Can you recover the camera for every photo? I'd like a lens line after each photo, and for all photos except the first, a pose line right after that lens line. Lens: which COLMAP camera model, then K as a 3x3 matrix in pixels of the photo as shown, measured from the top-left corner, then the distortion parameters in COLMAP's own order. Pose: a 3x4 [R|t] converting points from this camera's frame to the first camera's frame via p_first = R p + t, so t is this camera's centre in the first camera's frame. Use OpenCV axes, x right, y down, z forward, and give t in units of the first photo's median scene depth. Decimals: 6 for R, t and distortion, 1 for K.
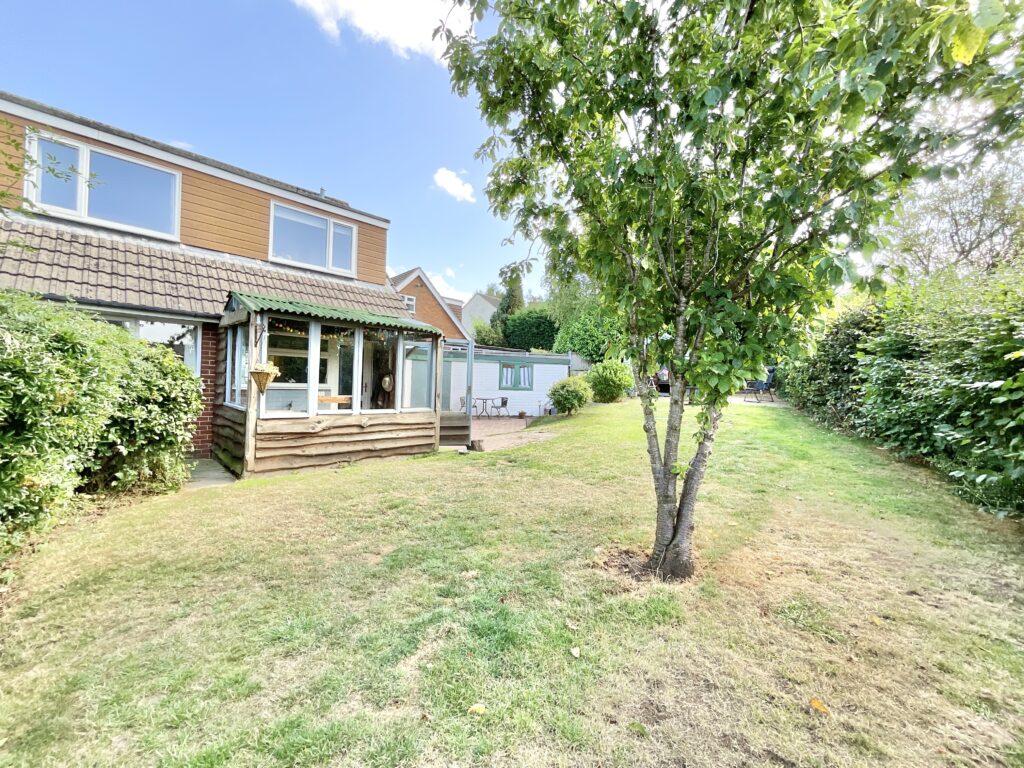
lens RADIAL K [[412.0, 0, 512.0], [0, 412.0, 384.0], [0, 0, 1]] dist [-0.000029, -0.000008]
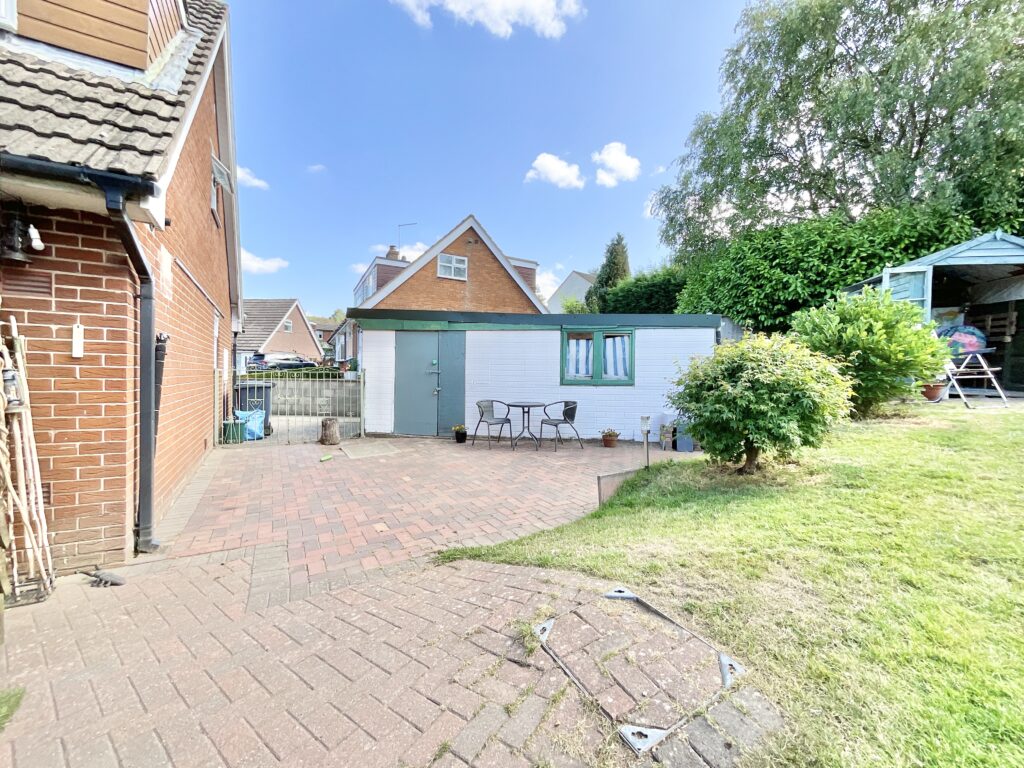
lens RADIAL K [[414.4, 0, 510.6], [0, 414.4, 393.3], [0, 0, 1]] dist [0.000616, 0.000038]
pose [[0.965247, -0.008871, -0.261188, 0.031232], [0.016607, 0.999486, 0.027425, 0.007374], [0.260811, -0.030809, 0.964898, 0.413974]]
